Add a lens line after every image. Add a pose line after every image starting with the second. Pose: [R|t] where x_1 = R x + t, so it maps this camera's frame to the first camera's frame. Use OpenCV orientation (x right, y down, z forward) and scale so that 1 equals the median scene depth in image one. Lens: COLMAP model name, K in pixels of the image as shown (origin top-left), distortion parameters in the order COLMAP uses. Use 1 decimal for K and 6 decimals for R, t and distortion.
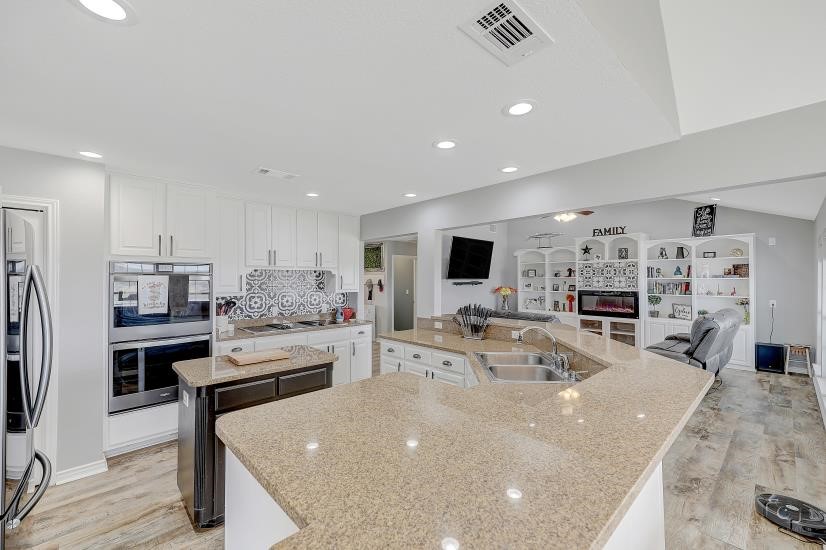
lens RADIAL K [[343.5, 0, 410.6], [0, 343.5, 278.9], [0, 0, 1]] dist [0.011594, -0.000495]
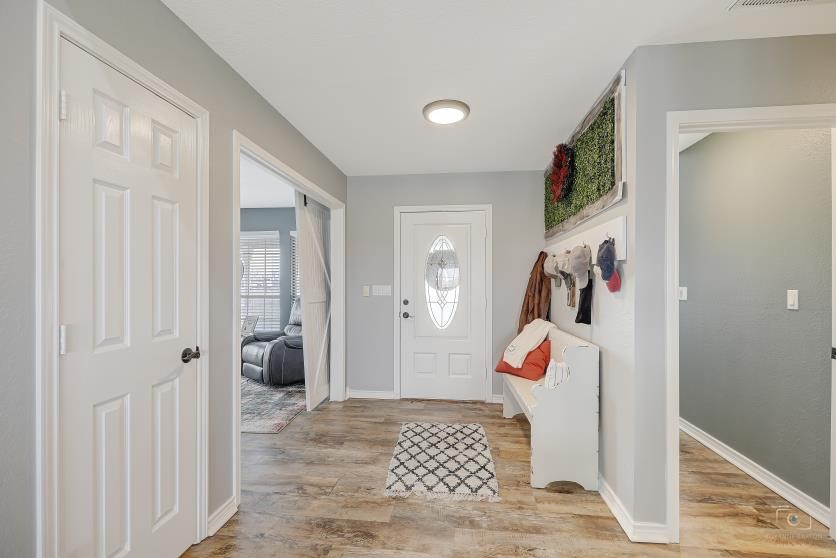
lens RADIAL K [[370.6, 0, 415.4], [0, 370.6, 281.3], [0, 0, 1]] dist [0.002408, 0.000233]
pose [[0.642256, -0.003418, -0.766482, 0.025029], [-0.002157, 0.999978, -0.006267, 0.041697], [0.766487, 0.005678, 0.642235, 0.970178]]
